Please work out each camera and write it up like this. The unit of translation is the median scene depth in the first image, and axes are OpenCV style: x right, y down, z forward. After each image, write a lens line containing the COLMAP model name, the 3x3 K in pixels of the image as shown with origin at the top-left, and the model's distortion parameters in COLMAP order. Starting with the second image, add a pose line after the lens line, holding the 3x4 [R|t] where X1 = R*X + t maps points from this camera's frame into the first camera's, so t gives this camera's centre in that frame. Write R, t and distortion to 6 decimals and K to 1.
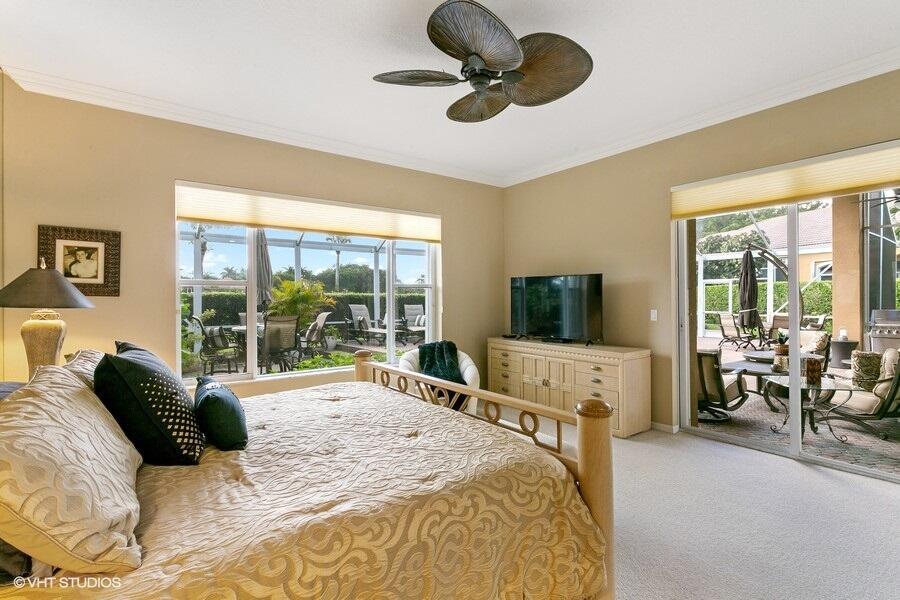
lens RADIAL K [[431.2, 0, 449.1], [0, 431.2, 297.5], [0, 0, 1]] dist [-0.003759, -0.000201]
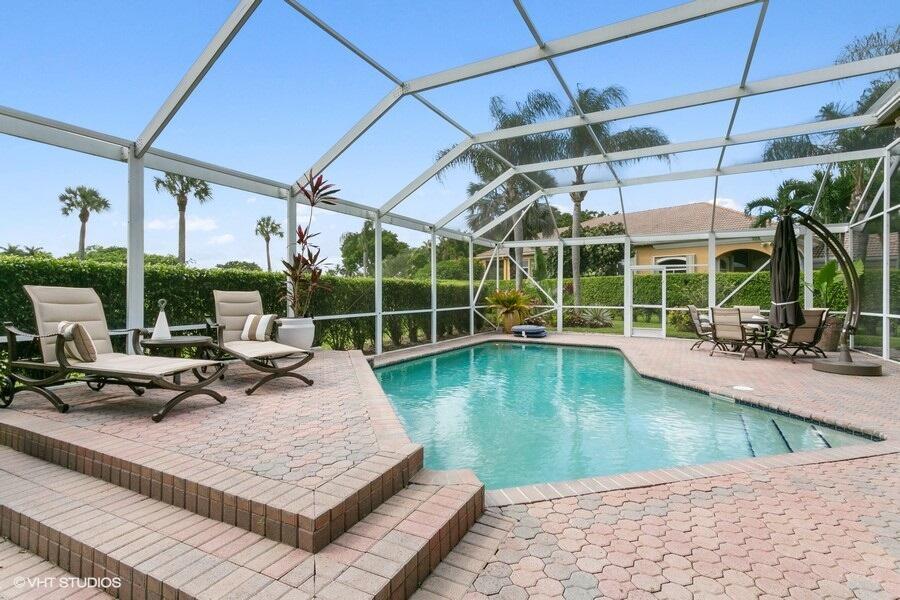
lens RADIAL K [[431.2, 0, 450.6], [0, 431.2, 294.6], [0, 0, 1]] dist [-0.003759, -0.000201]
pose [[0.892552, 0.019258, 0.450533, -0.092937], [-0.018541, 0.999810, -0.006005, 0.020904], [-0.450563, -0.002994, 0.892740, 0.558054]]
